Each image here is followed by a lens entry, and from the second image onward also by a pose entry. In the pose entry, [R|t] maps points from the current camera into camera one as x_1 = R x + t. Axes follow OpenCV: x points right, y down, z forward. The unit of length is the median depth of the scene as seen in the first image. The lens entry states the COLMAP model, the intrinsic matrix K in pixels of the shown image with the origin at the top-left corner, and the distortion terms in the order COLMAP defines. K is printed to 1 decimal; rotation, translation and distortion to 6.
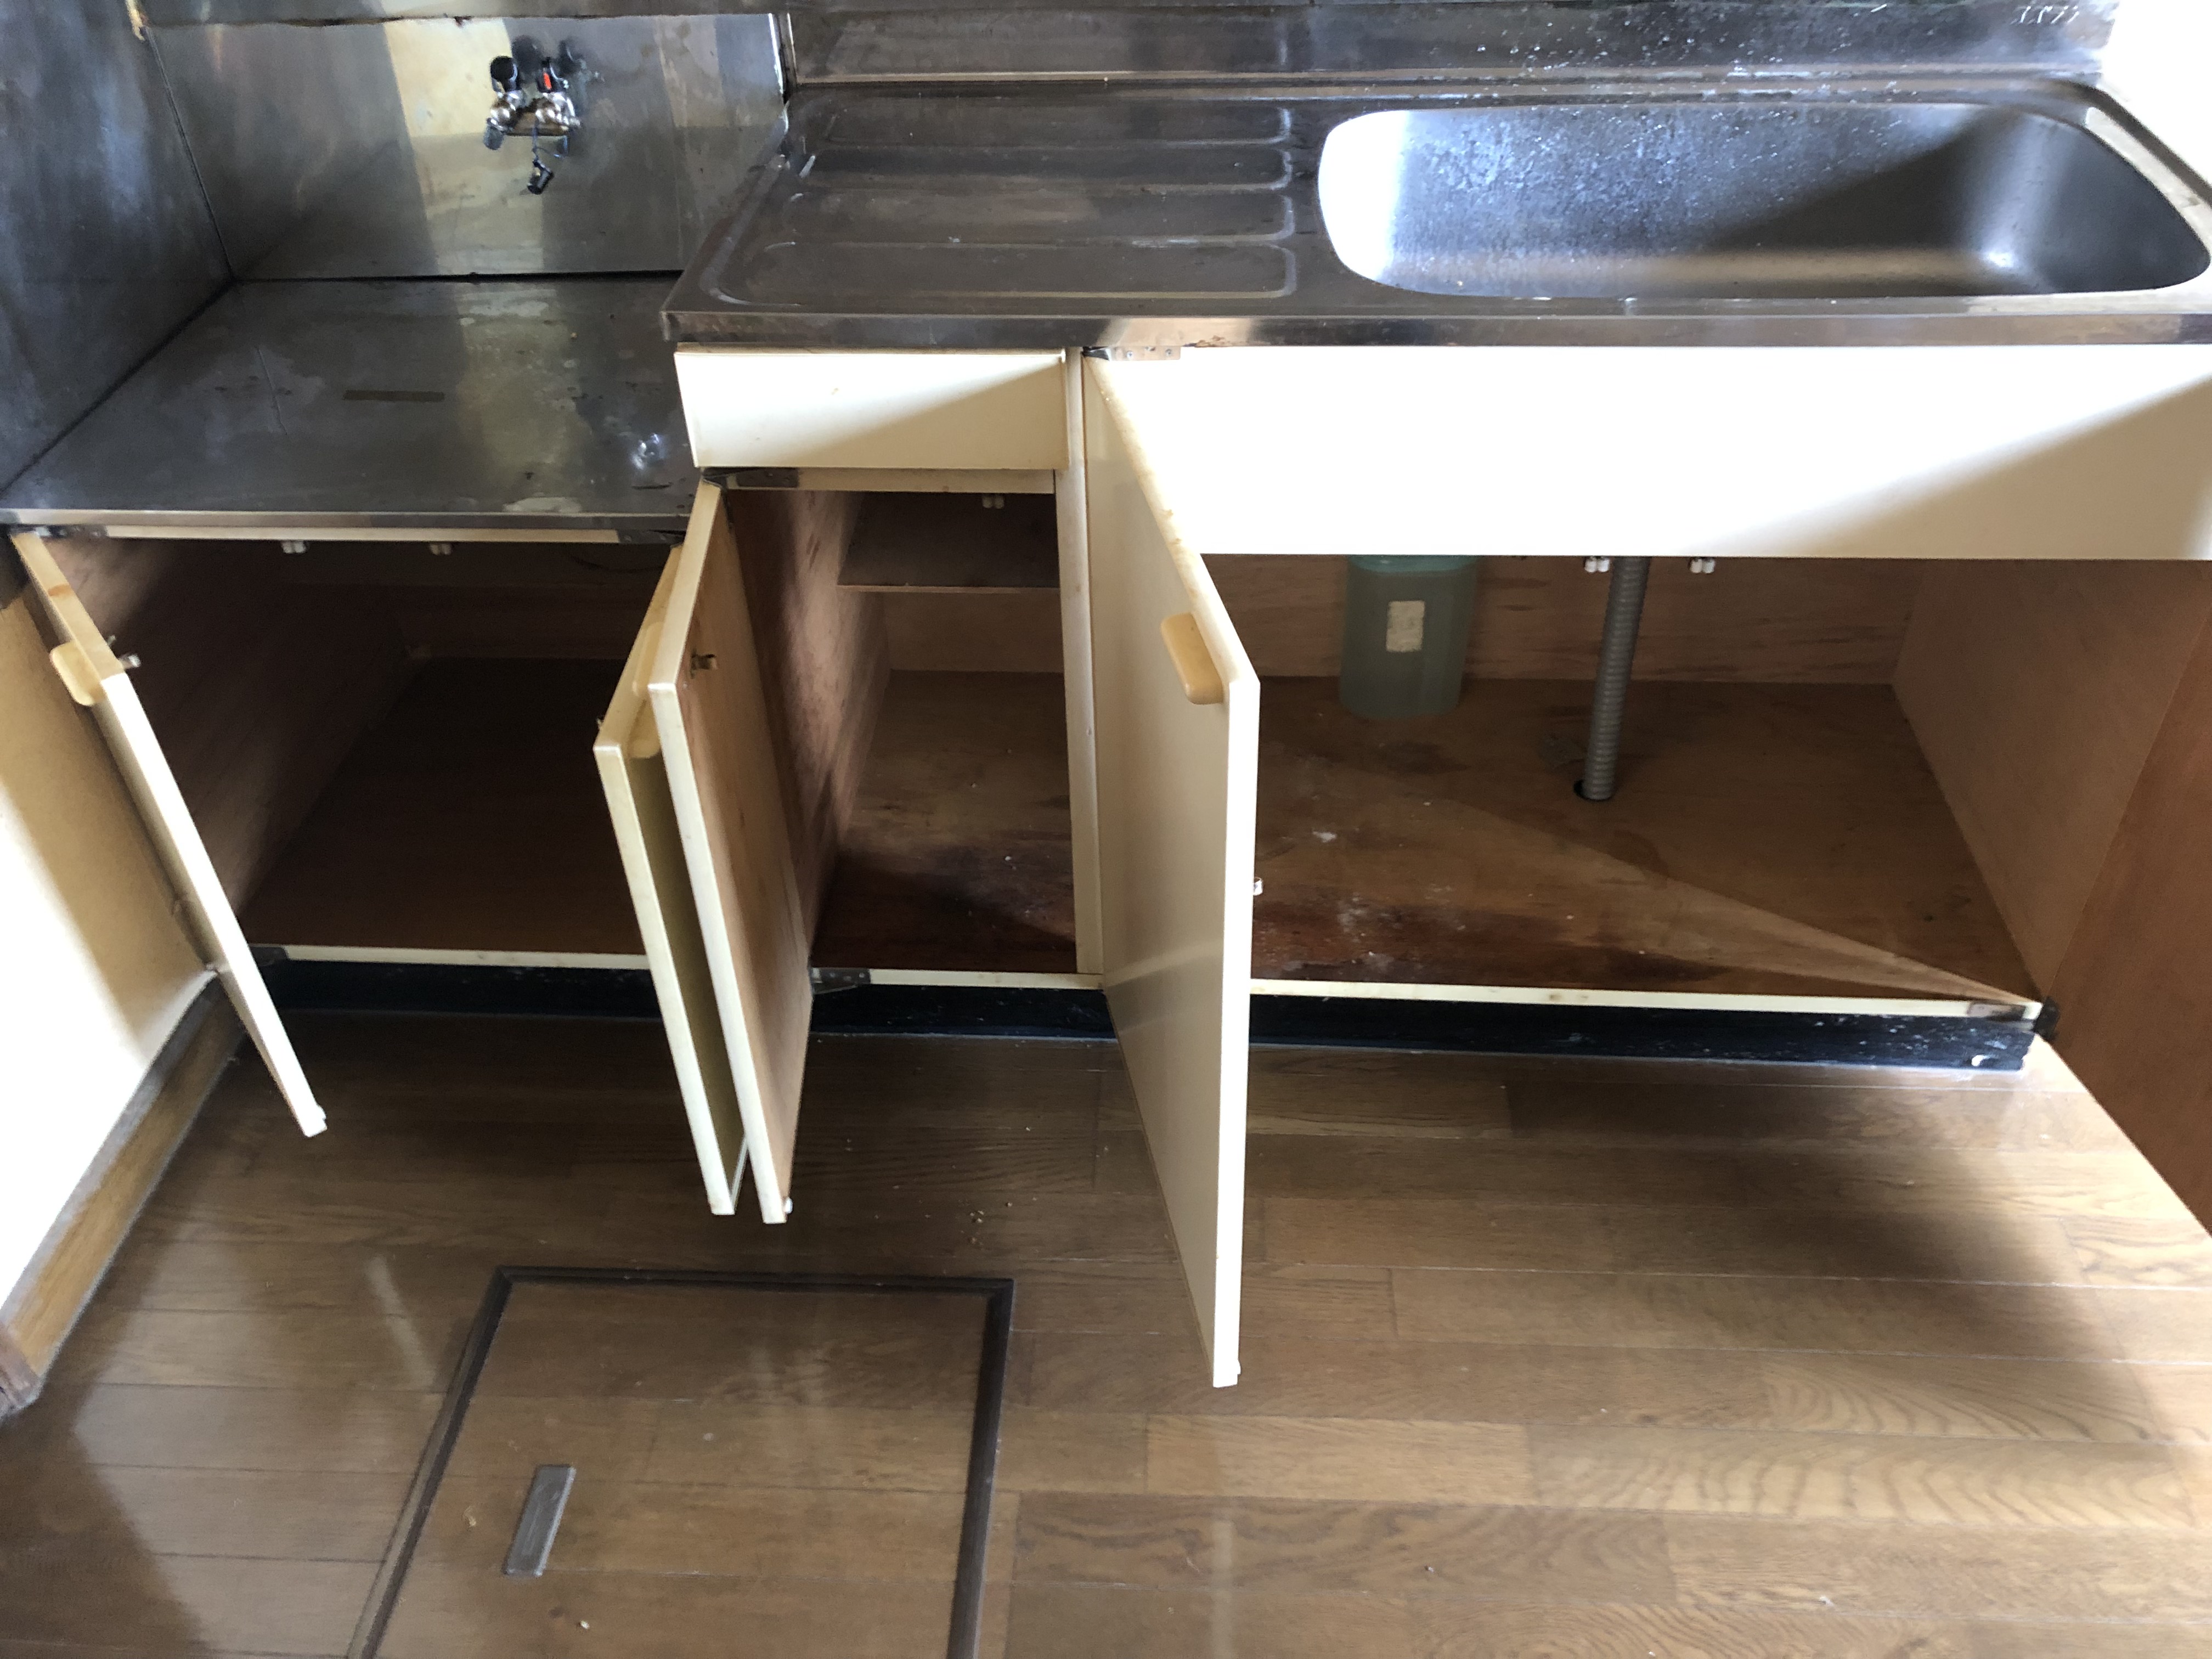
lens RADIAL K [[1853.3, 0, 1108.1], [0, 1853.3, 819.6], [0, 0, 1]] dist [0.036972, -0.028257]
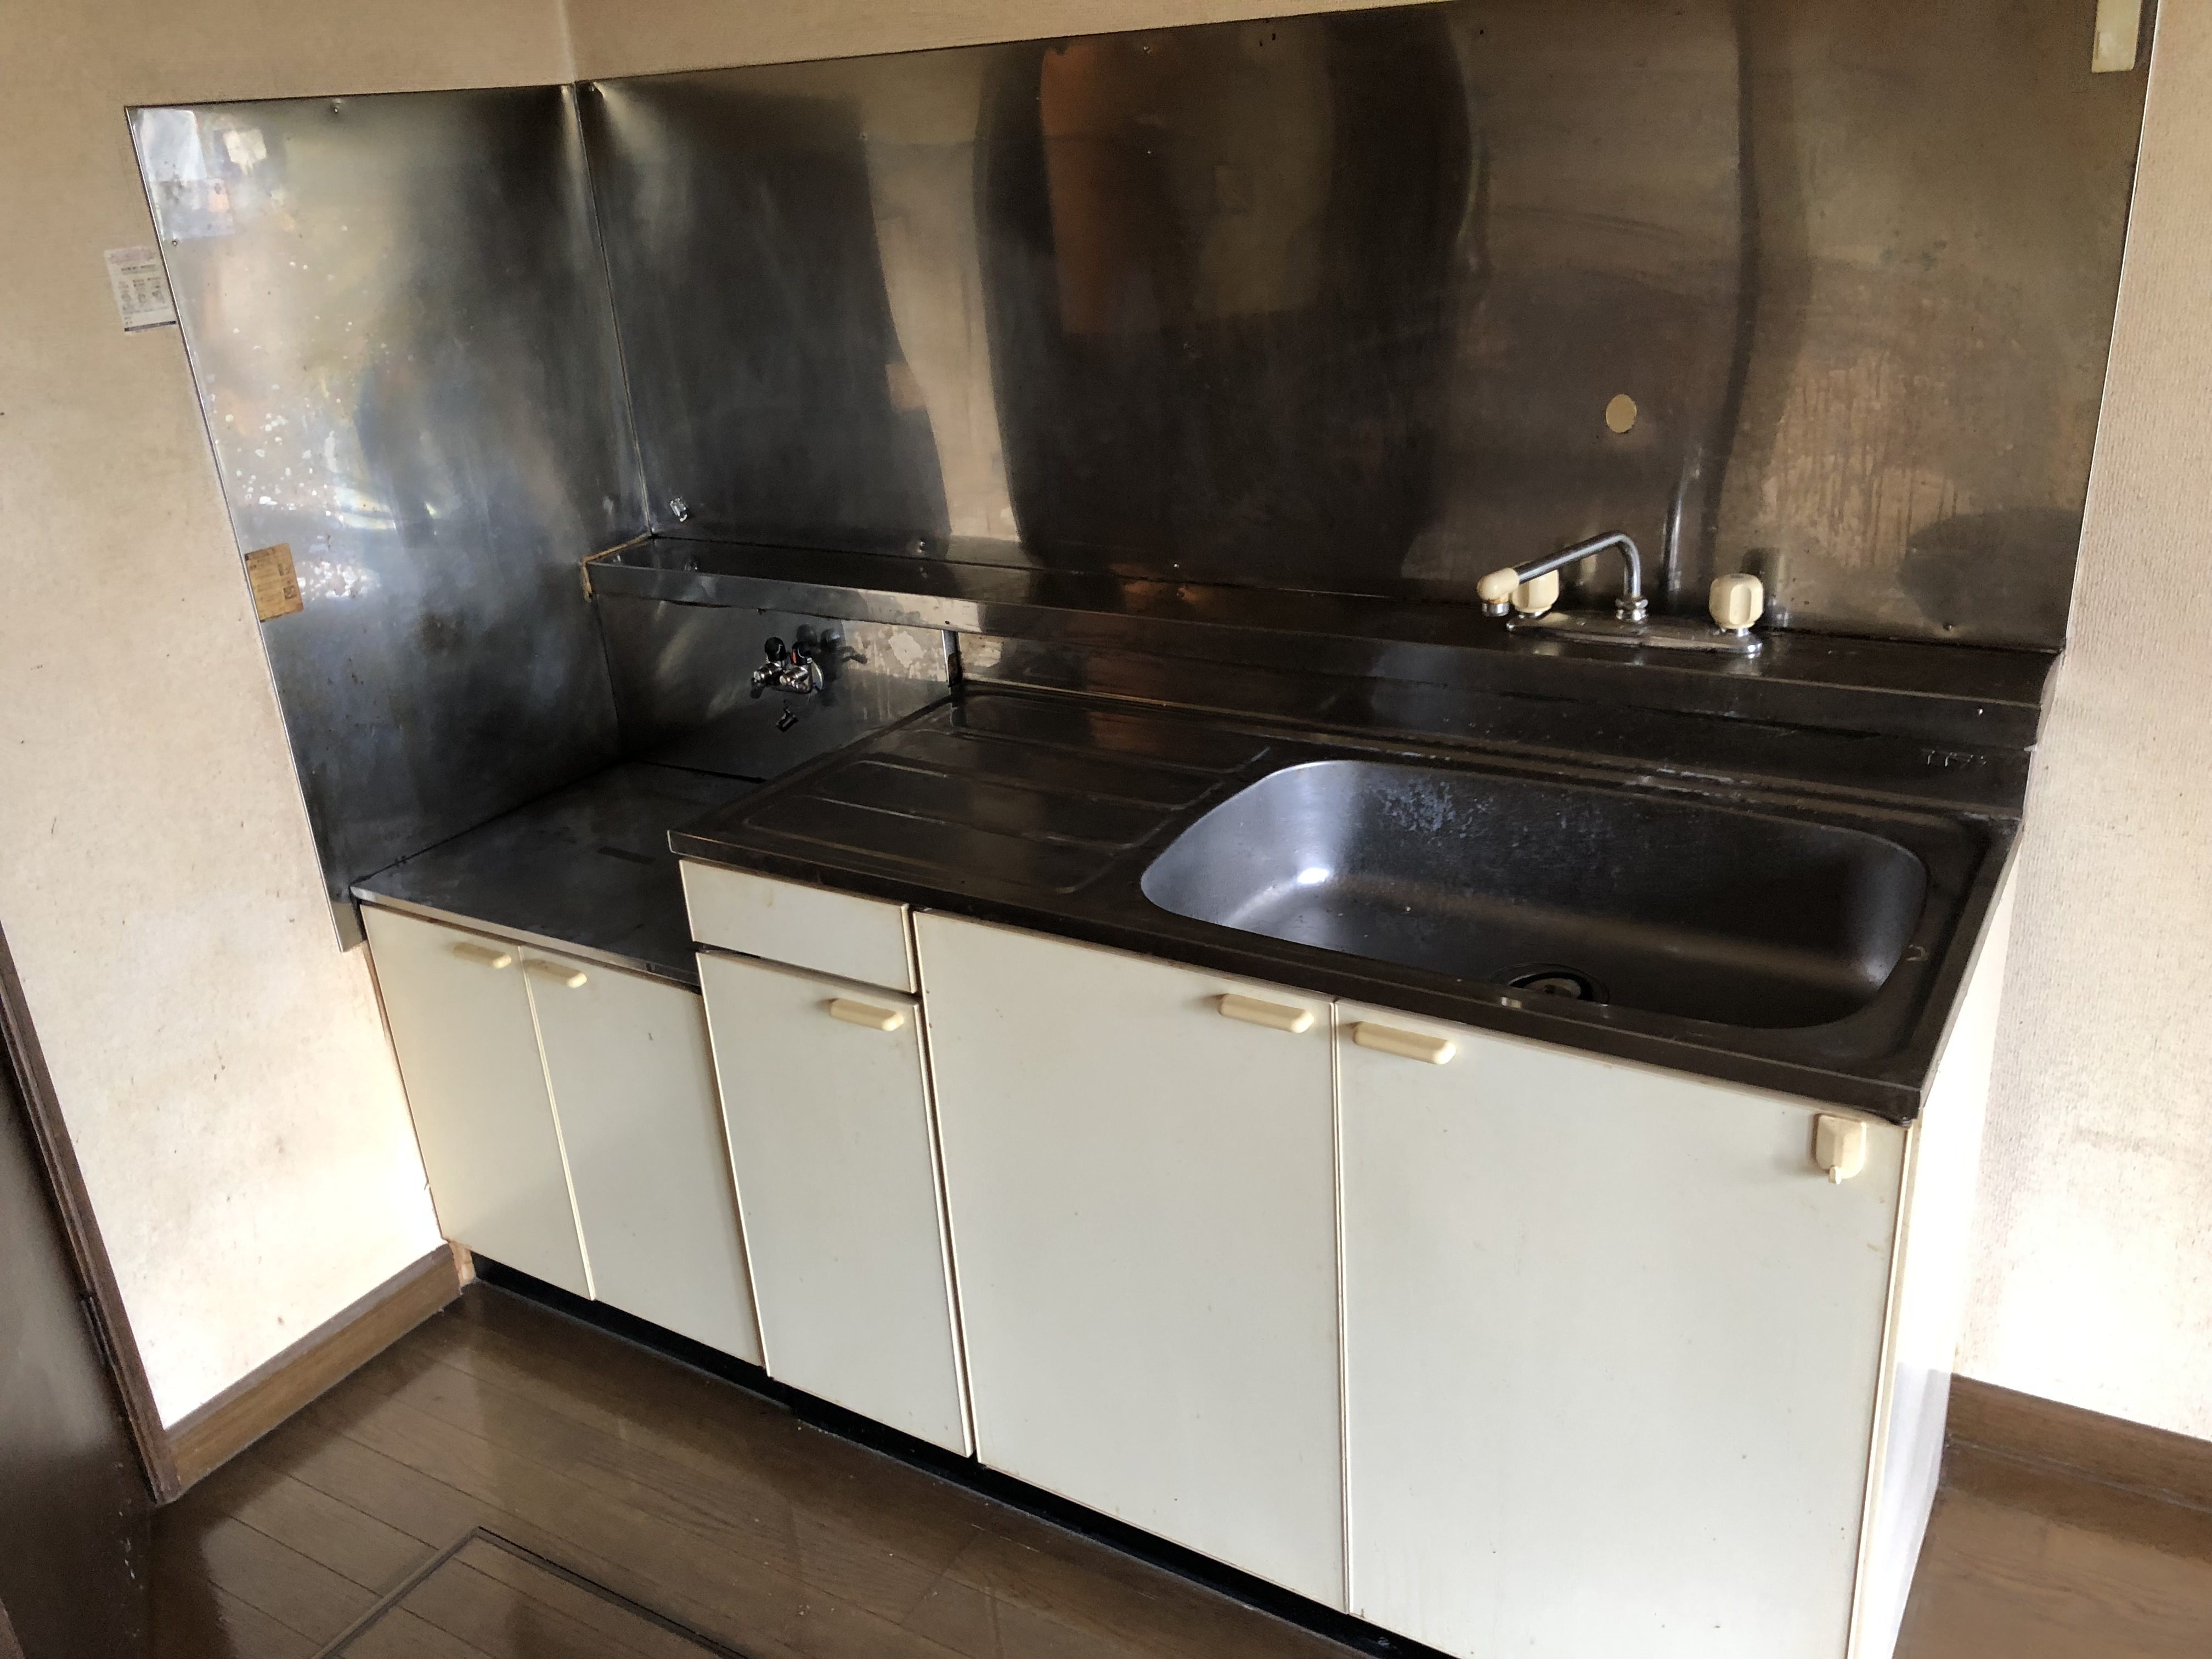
lens RADIAL K [[1853.3, 0, 1103.2], [0, 1853.3, 835.2], [0, 0, 1]] dist [0.036972, -0.028257]
pose [[0.877707, 0.151809, -0.454516, 0.547239], [-0.258200, 0.948854, -0.181686, -0.080890], [0.403687, 0.276823, 0.872013, -0.069691]]
